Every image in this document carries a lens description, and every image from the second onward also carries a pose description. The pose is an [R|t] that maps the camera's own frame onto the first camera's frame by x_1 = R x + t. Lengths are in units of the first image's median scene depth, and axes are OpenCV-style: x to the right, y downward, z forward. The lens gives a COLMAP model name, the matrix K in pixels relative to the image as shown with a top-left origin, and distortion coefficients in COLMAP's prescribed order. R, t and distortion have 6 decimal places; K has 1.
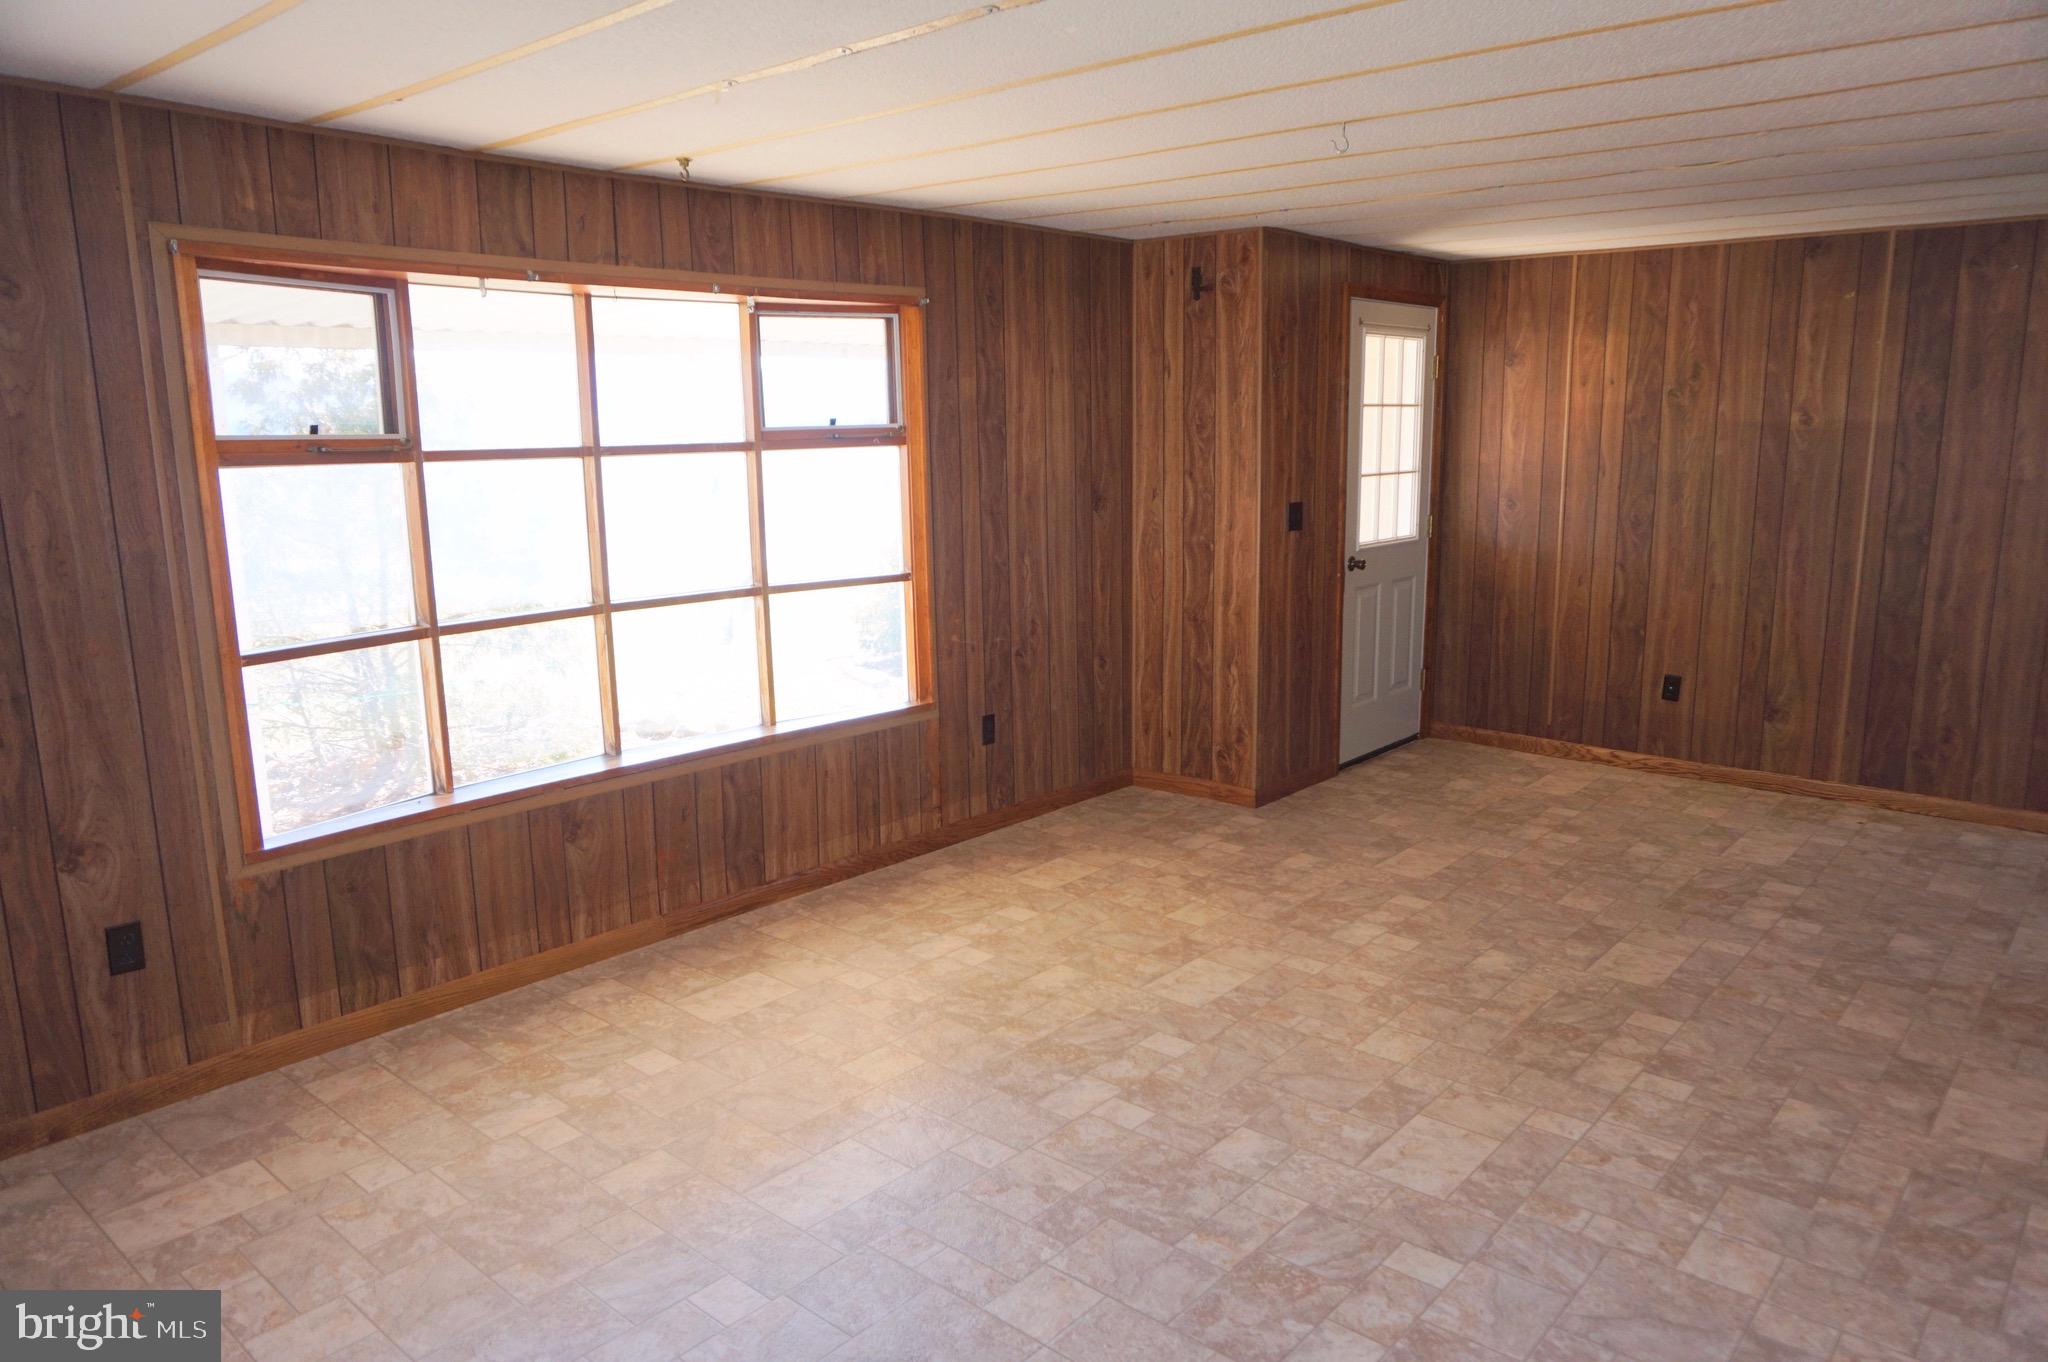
lens RADIAL K [[1378.4, 0, 1032.6], [0, 1378.4, 684.3], [0, 0, 1]] dist [-0.048219, 0.037101]
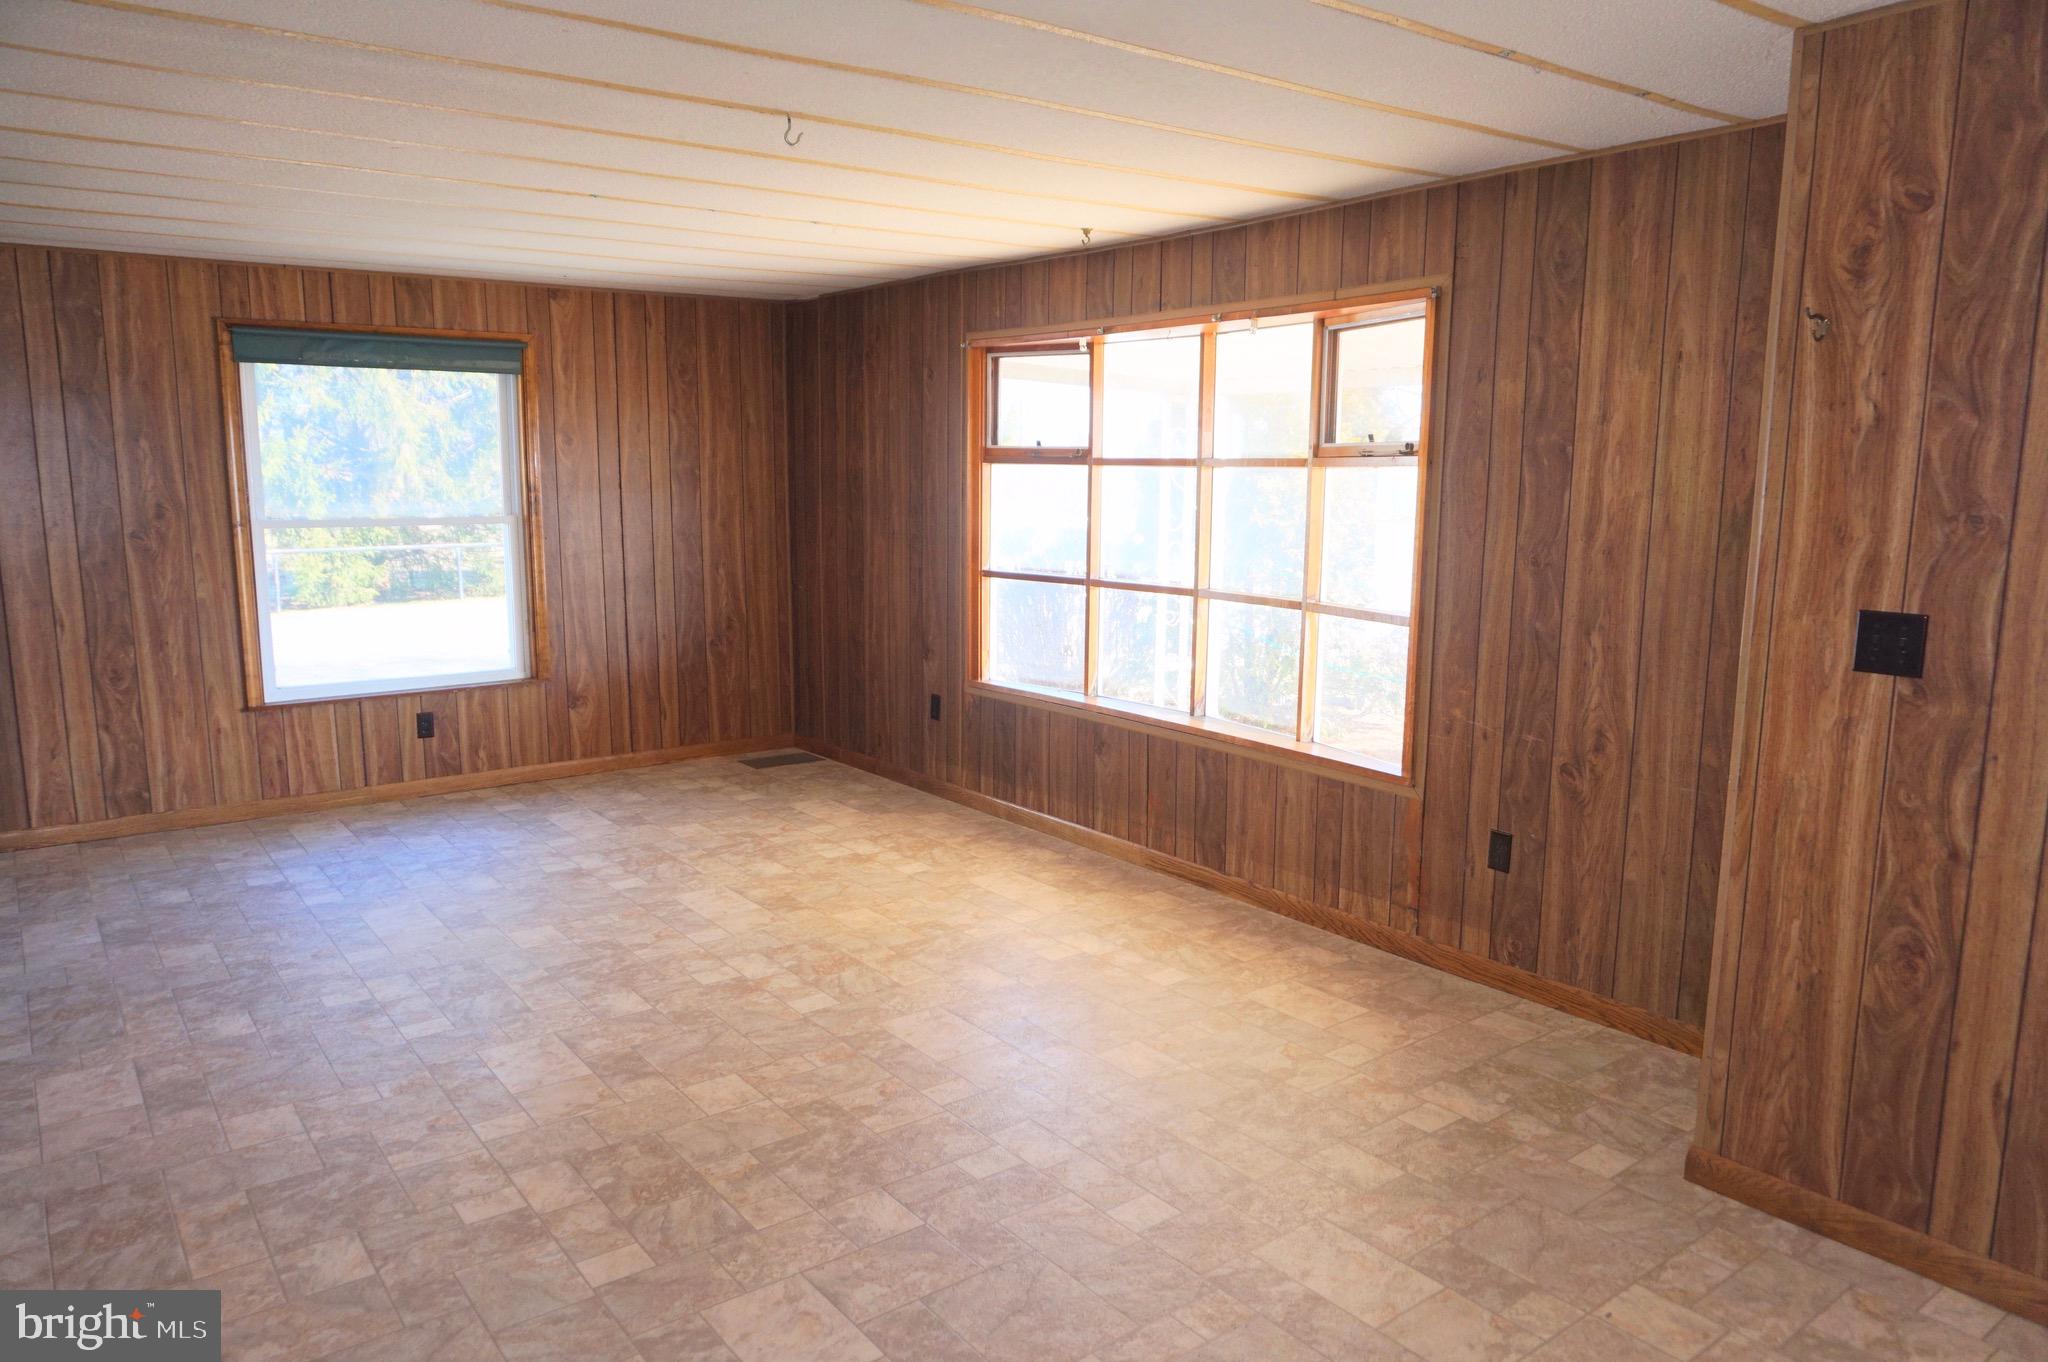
lens RADIAL K [[1378.4, 0, 1032.6], [0, 1378.4, 684.3], [0, 0, 1]] dist [-0.048219, 0.037101]
pose [[-0.199355, 0.164581, -0.966008, 0.828517], [-0.185363, 0.961664, 0.202095, -0.180644], [0.962236, 0.219351, -0.161205, 0.990018]]
